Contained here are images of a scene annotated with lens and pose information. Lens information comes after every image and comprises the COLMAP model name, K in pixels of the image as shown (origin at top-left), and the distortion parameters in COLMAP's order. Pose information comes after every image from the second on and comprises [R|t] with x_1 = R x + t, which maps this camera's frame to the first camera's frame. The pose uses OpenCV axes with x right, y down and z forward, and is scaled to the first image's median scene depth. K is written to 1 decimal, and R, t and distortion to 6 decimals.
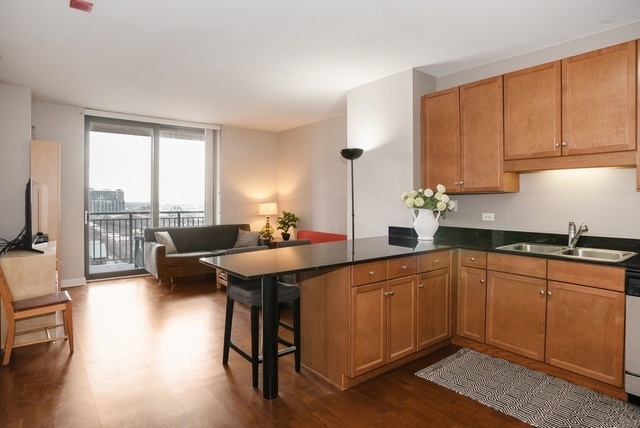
lens RADIAL K [[371.3, 0, 317.4], [0, 371.3, 202.0], [0, 0, 1]] dist [-0.001864, 0.000931]
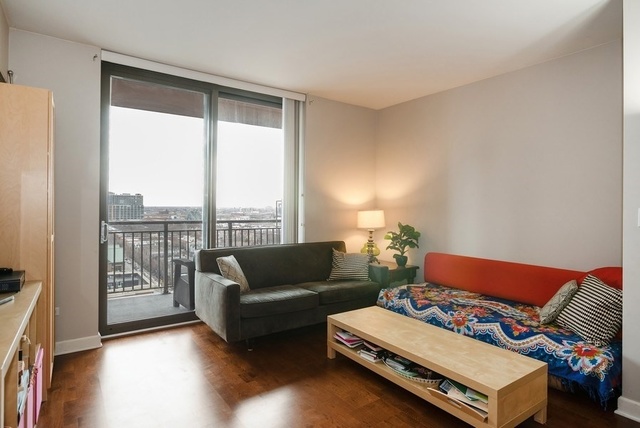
lens RADIAL K [[350.7, 0, 323.0], [0, 350.7, 207.0], [0, 0, 1]] dist [0.003030, 0.000559]
pose [[0.999965, 0.007818, -0.003098, -0.225706], [-0.007824, 0.999968, -0.001928, -0.001430], [0.003083, 0.001952, 0.999993, 0.367591]]
